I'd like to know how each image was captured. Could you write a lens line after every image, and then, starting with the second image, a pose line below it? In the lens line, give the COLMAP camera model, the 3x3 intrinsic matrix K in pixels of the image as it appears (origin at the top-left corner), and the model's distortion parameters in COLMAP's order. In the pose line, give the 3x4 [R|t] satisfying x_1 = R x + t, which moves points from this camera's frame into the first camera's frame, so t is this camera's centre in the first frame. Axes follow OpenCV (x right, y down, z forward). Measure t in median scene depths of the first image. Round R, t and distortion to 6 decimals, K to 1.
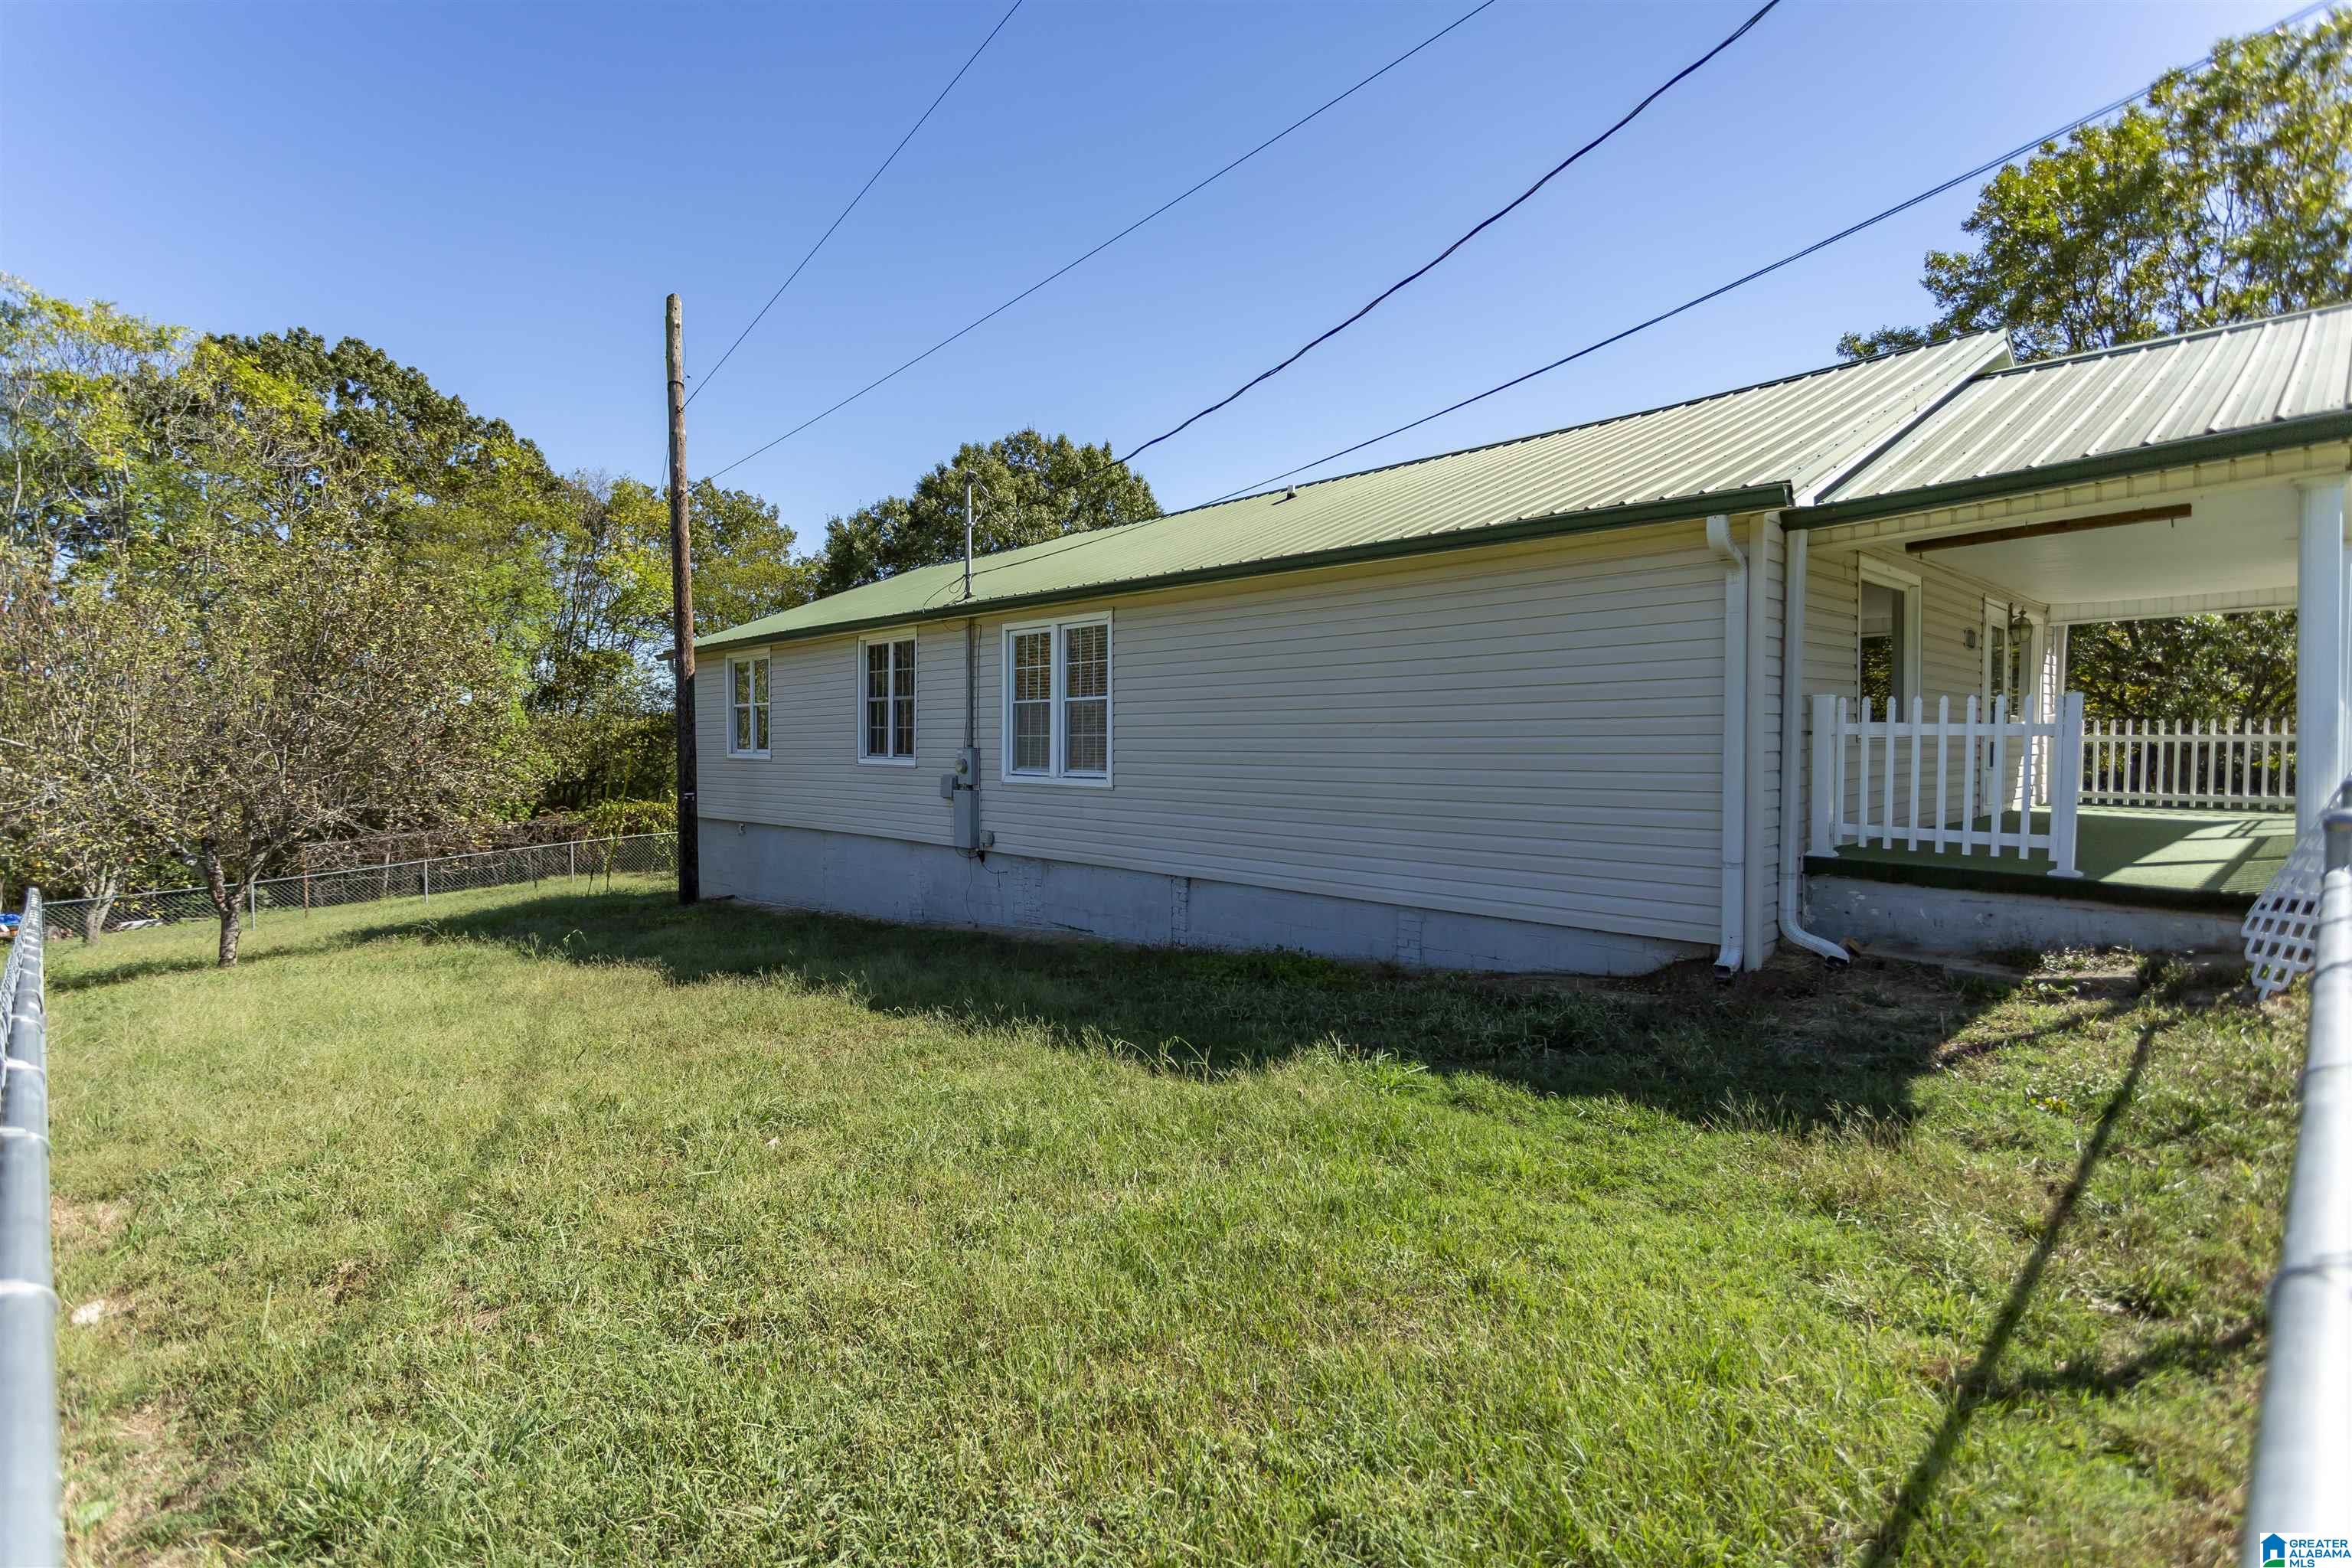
lens RADIAL K [[1129.2, 0, 1169.7], [0, 1129.2, 785.5], [0, 0, 1]] dist [0.005775, 0.002037]
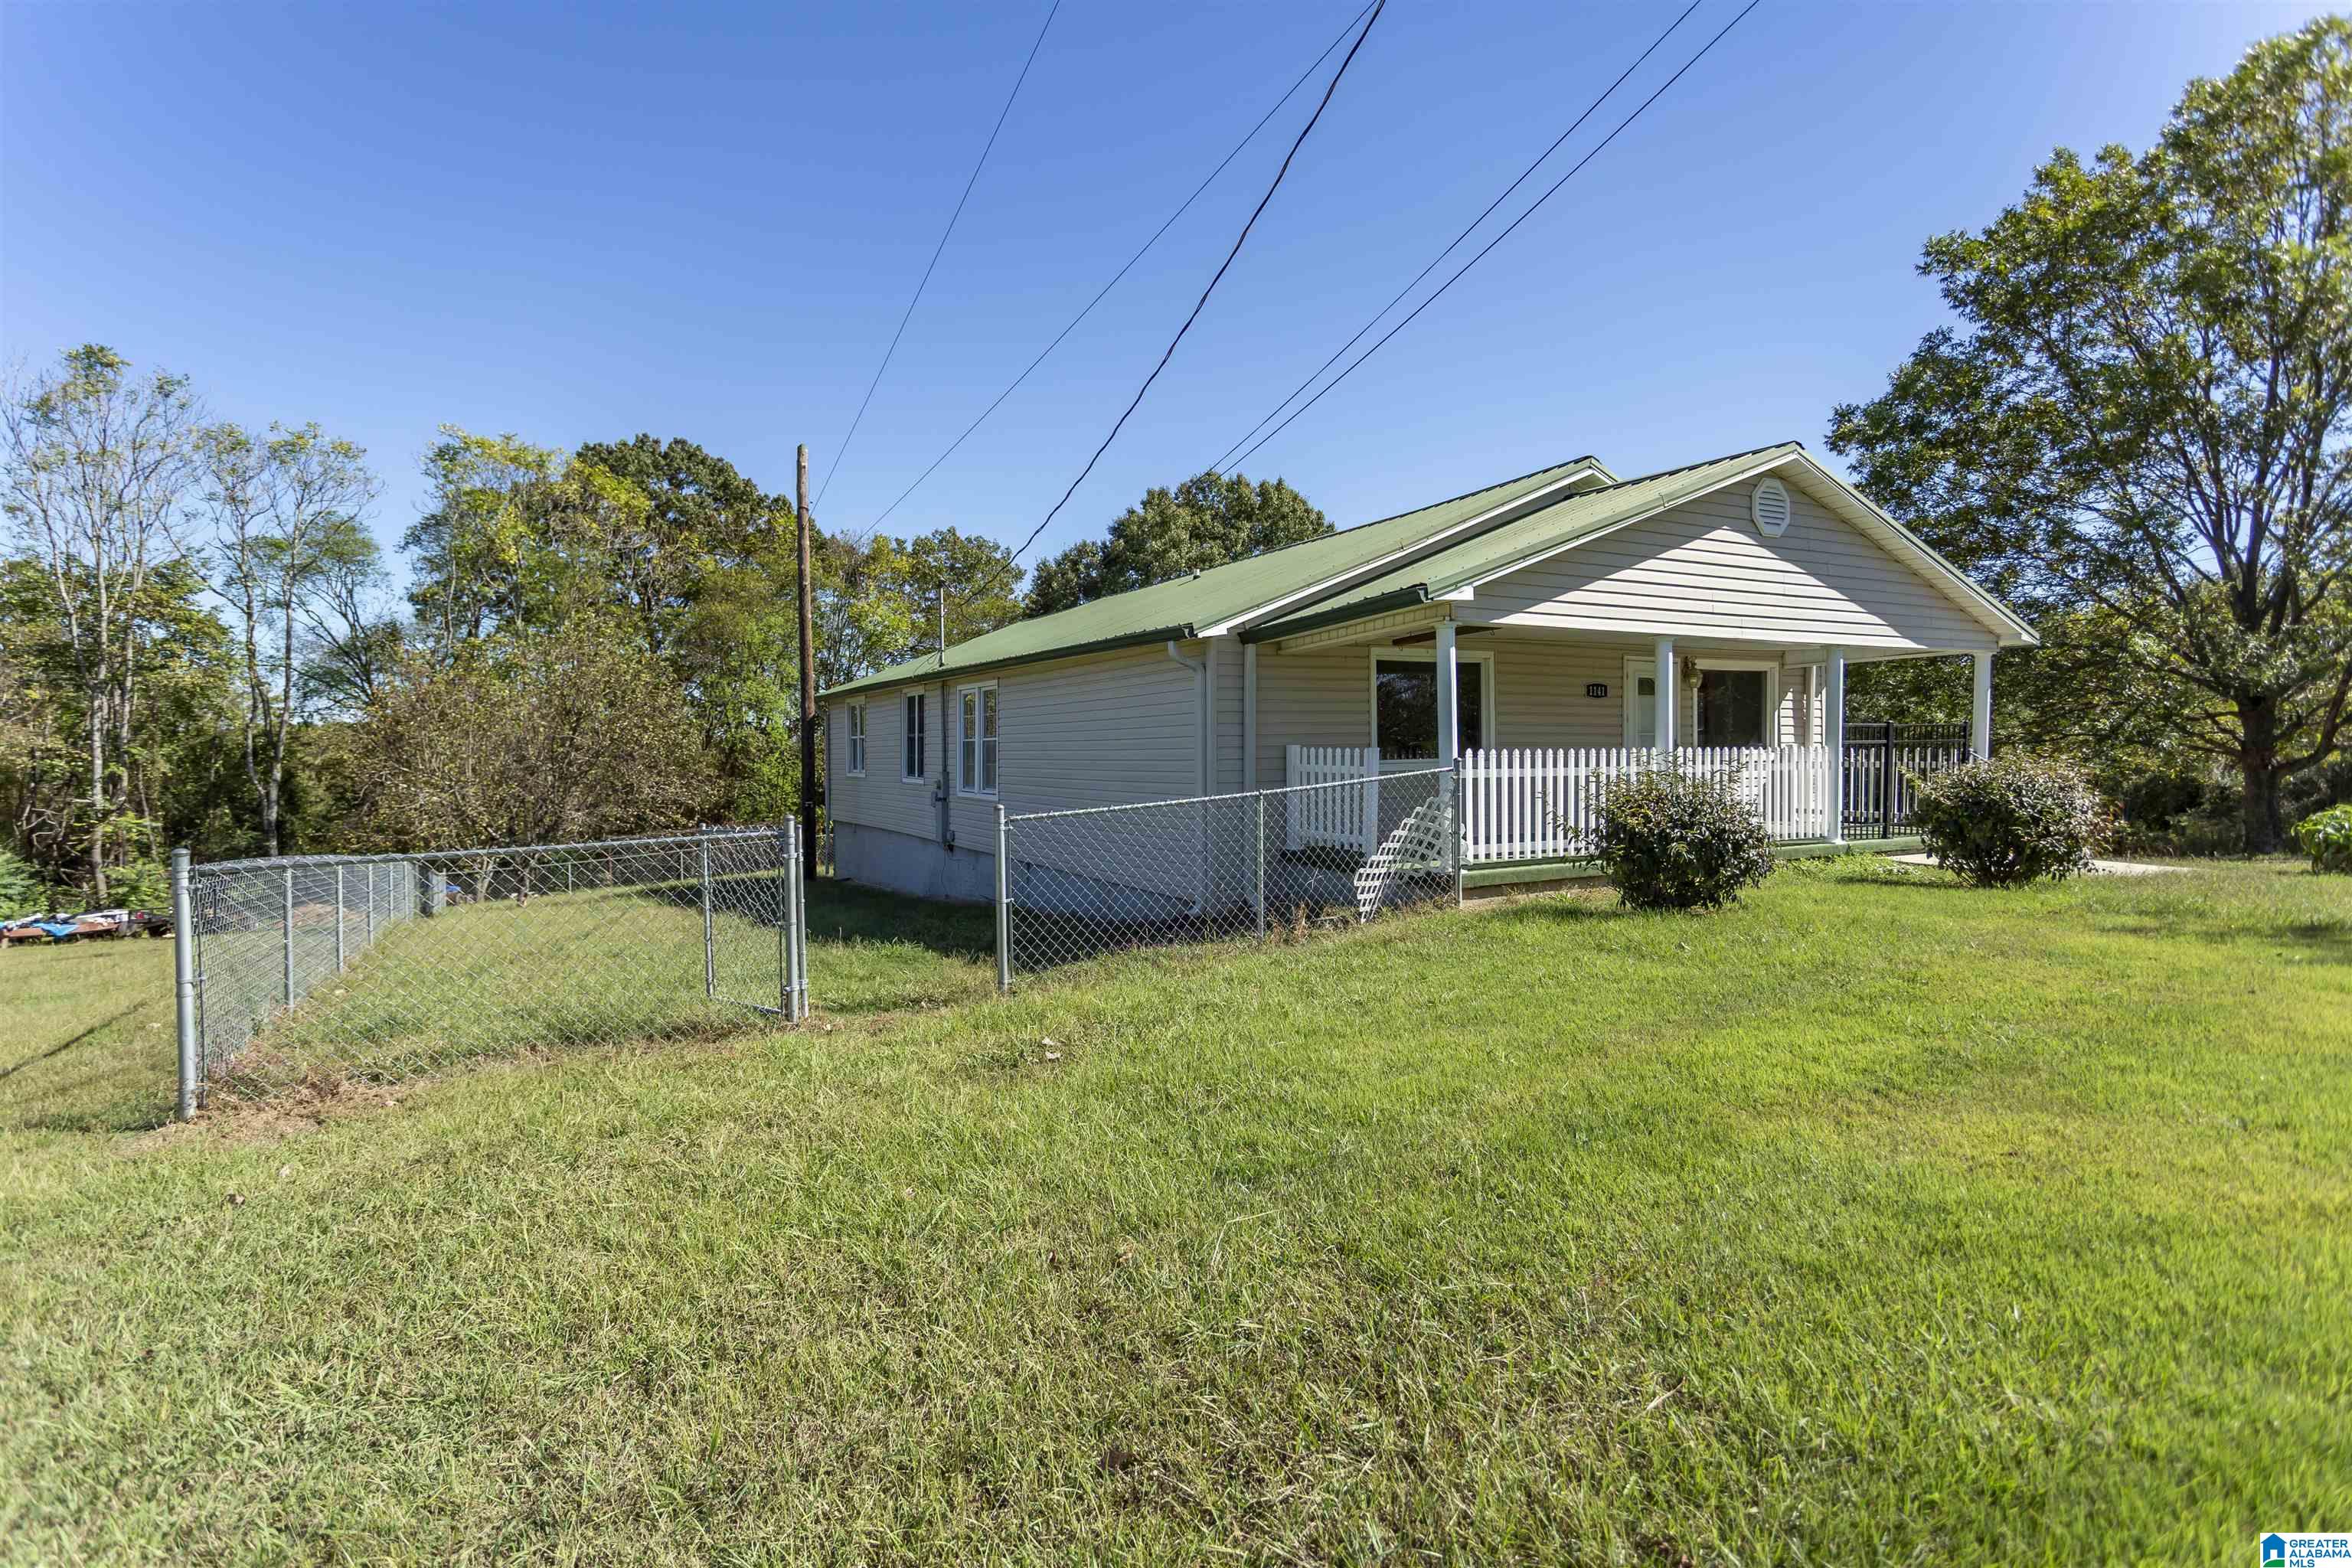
lens RADIAL K [[1129.2, 0, 1173.8], [0, 1129.2, 778.6], [0, 0, 1]] dist [0.005775, 0.002037]
pose [[0.969445, -0.000093, -0.245307, 0.123414], [-0.002656, 0.999937, -0.010876, -0.002782], [0.245293, 0.011196, 0.969384, -0.082899]]
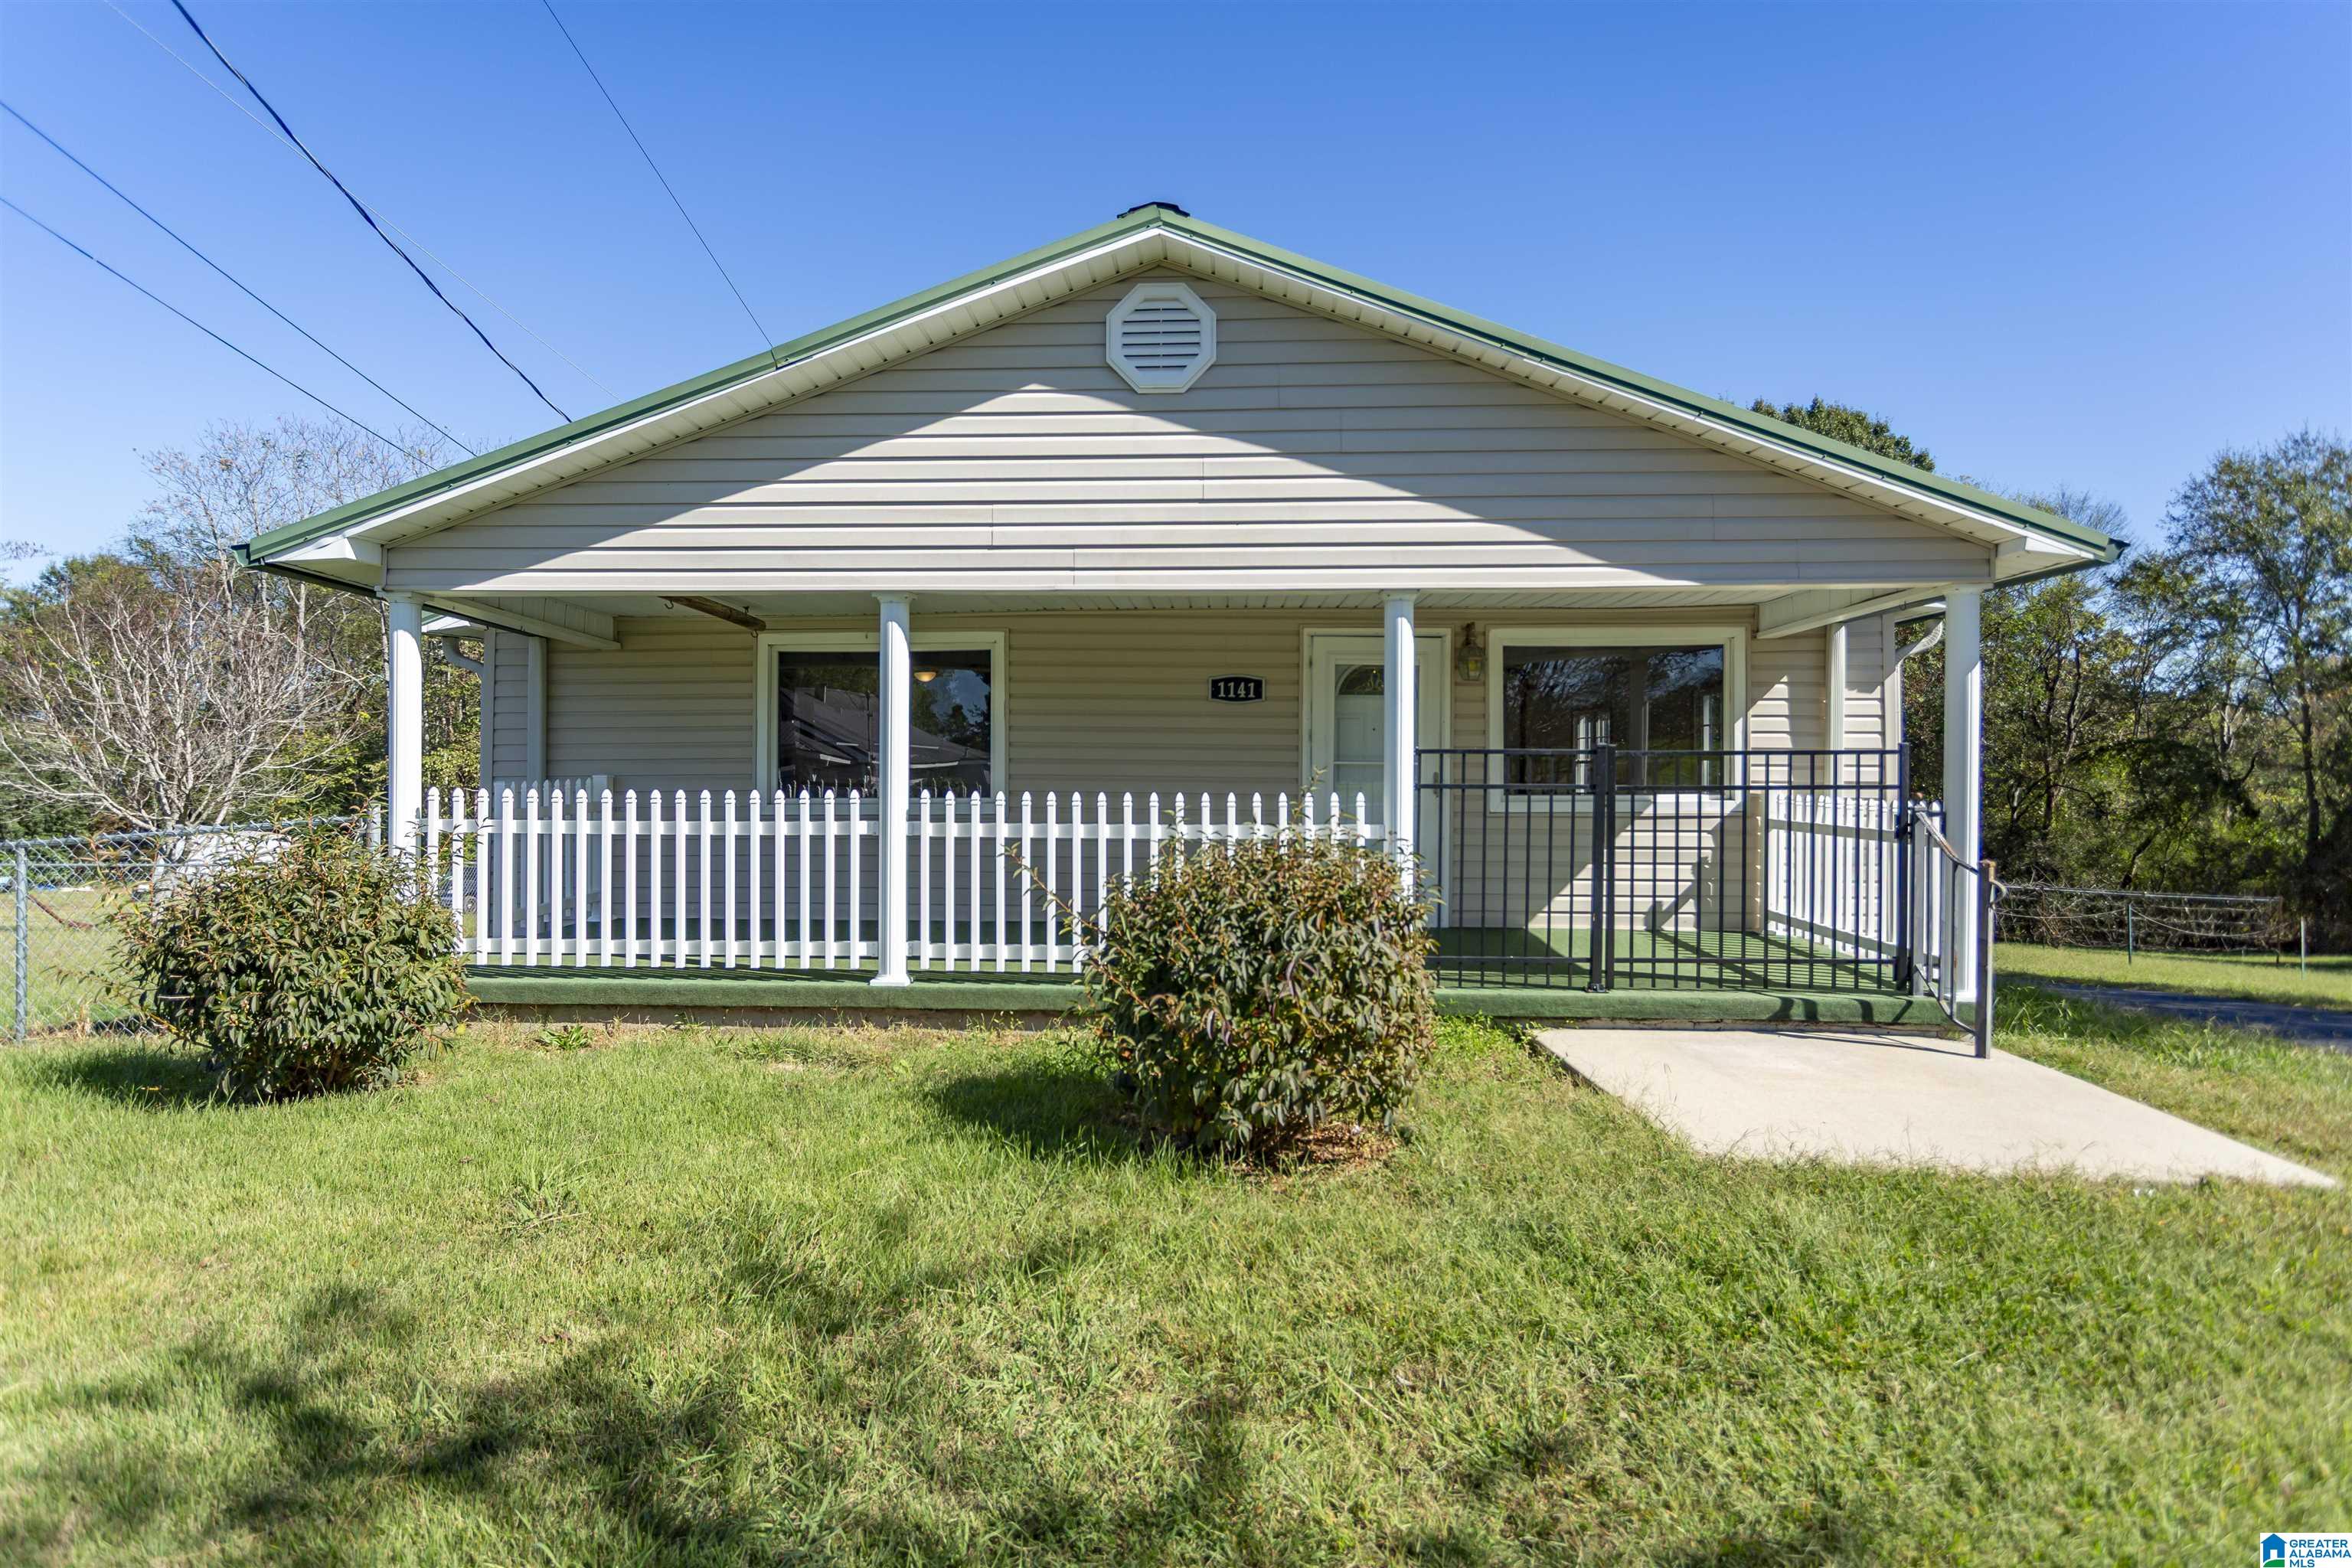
lens RADIAL K [[1260.3, 0, 1181.7], [0, 1260.3, 770.6], [0, 0, 1]] dist [-0.000927, 0.000297]
pose [[0.703197, 0.006155, -0.710969, 0.287241], [-0.031787, 0.999235, -0.022789, -0.011828], [0.710284, 0.038625, 0.702854, 0.083546]]
